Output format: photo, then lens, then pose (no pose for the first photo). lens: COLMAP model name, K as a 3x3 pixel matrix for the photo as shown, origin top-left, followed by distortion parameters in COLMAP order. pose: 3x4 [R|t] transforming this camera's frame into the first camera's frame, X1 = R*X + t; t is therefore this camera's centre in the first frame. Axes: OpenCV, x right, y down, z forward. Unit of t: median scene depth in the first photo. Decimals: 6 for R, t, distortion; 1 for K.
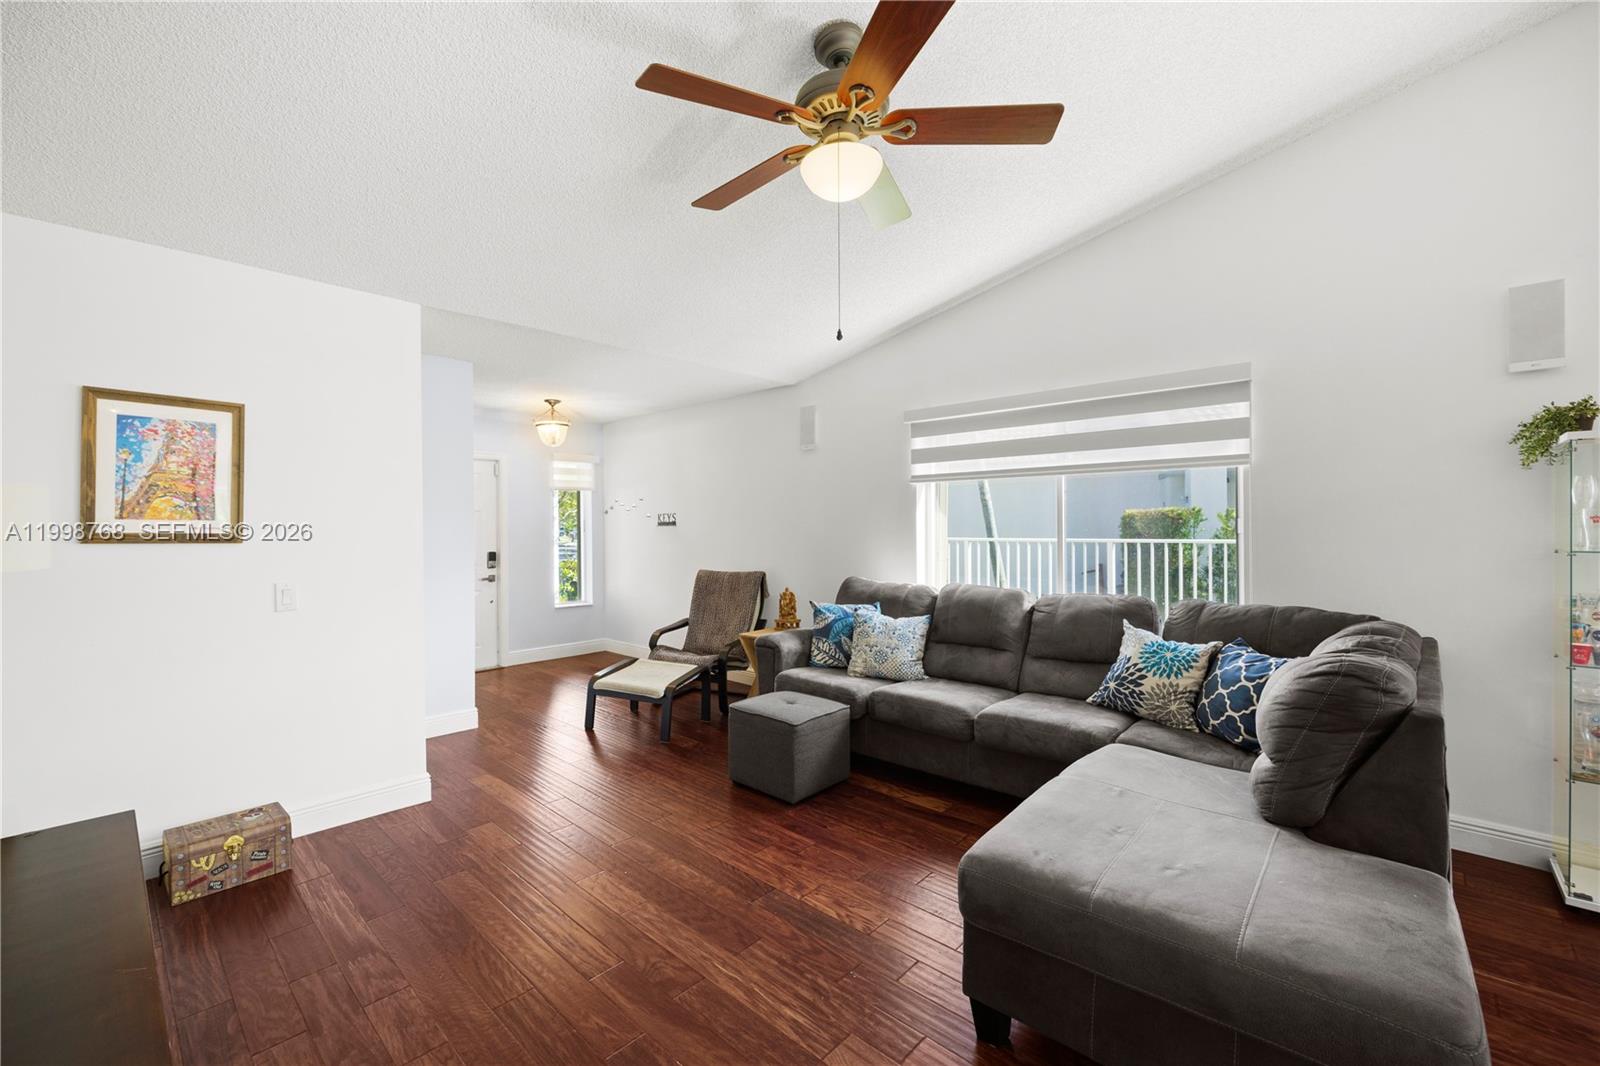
lens RADIAL K [[669.6, 0, 794.1], [0, 669.6, 527.4], [0, 0, 1]] dist [-0.000744, 0.000104]
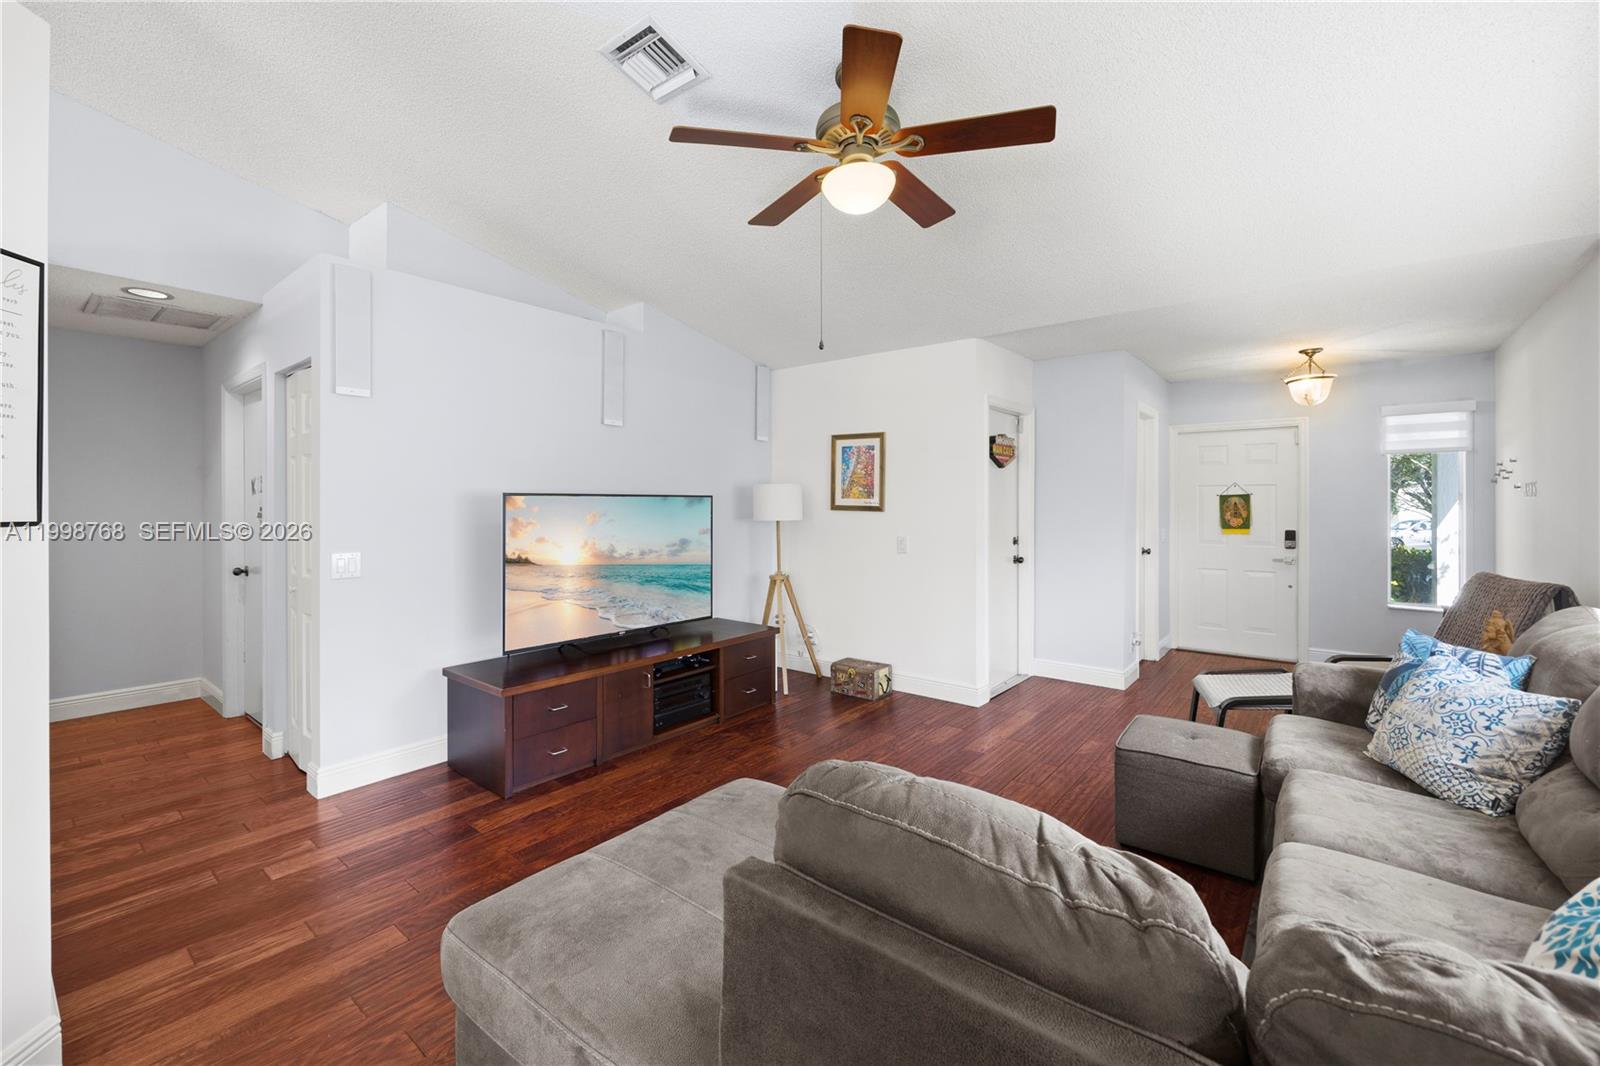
lens RADIAL K [[654.3, 0, 791.7], [0, 654.3, 508.9], [0, 0, 1]] dist [0.008524, -0.000005]
pose [[0.075110, 0.010217, -0.997123, 0.891978], [-0.001680, 0.999947, 0.010120, -0.000162], [0.997174, 0.000915, 0.075123, 0.650207]]
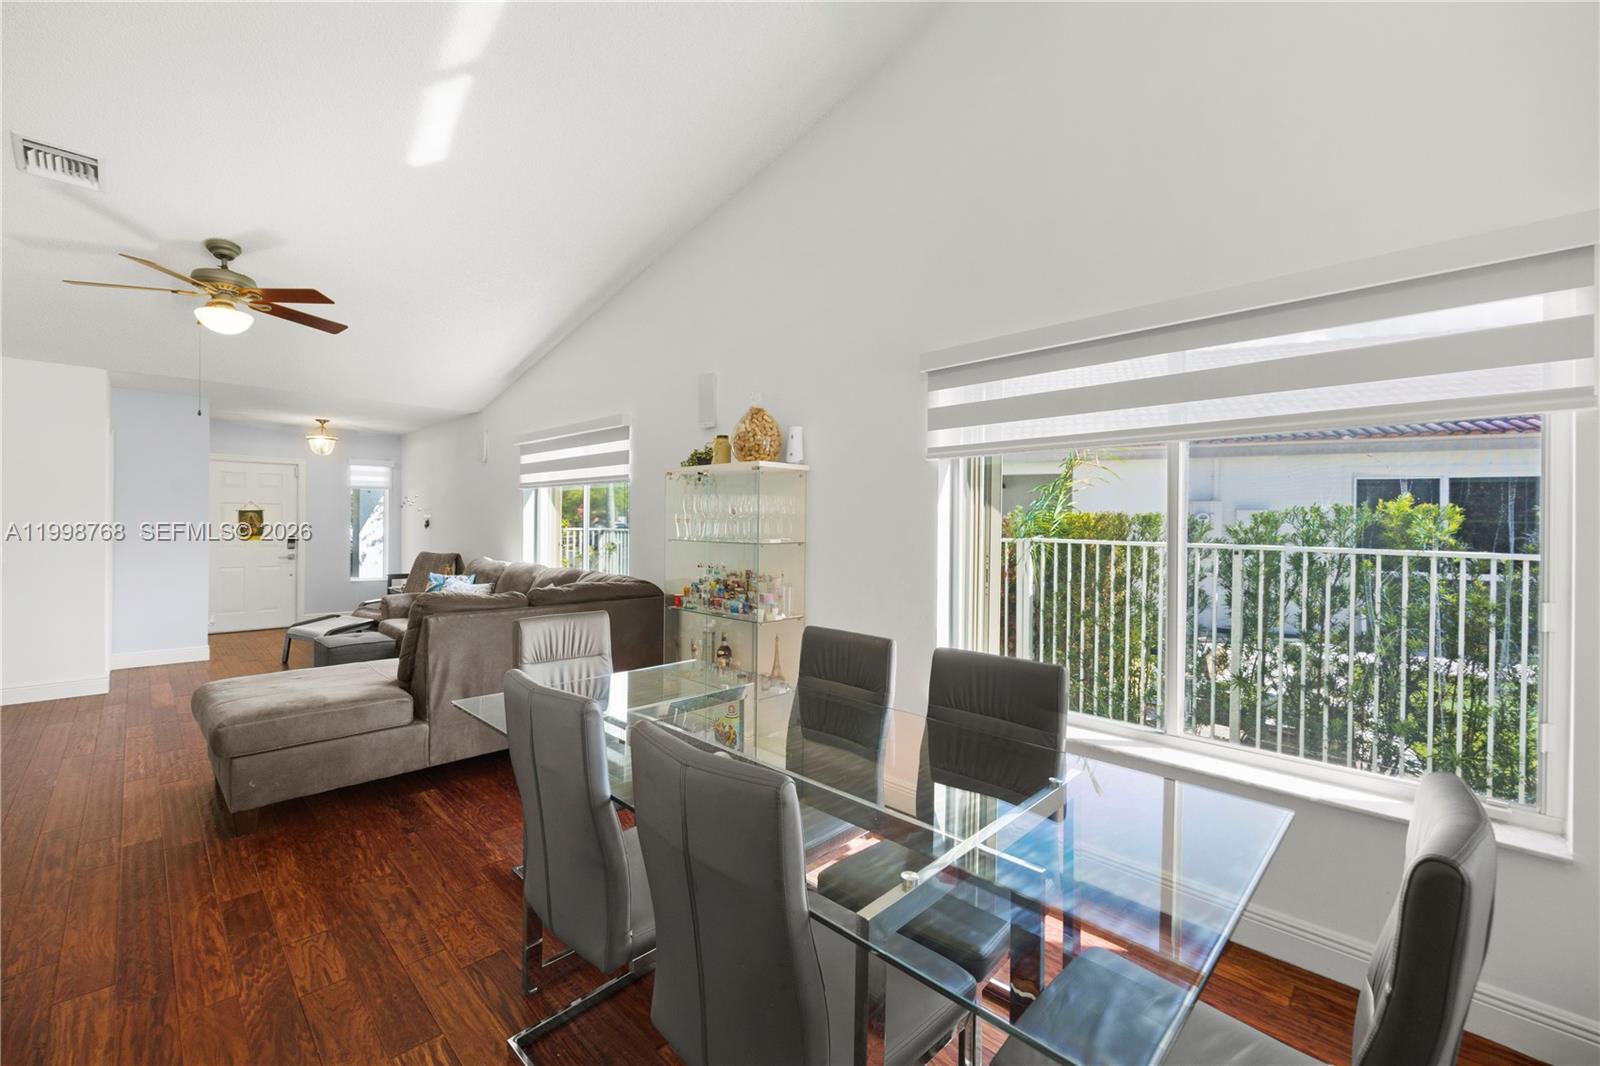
lens RADIAL K [[669.6, 0, 794.1], [0, 669.6, 527.4], [0, 0, 1]] dist [-0.000744, 0.000104]
pose [[0.999483, 0.015405, -0.028226, 1.303771], [-0.015284, 0.999873, 0.004507, -0.001759], [0.028292, -0.004074, 0.999591, -0.603775]]
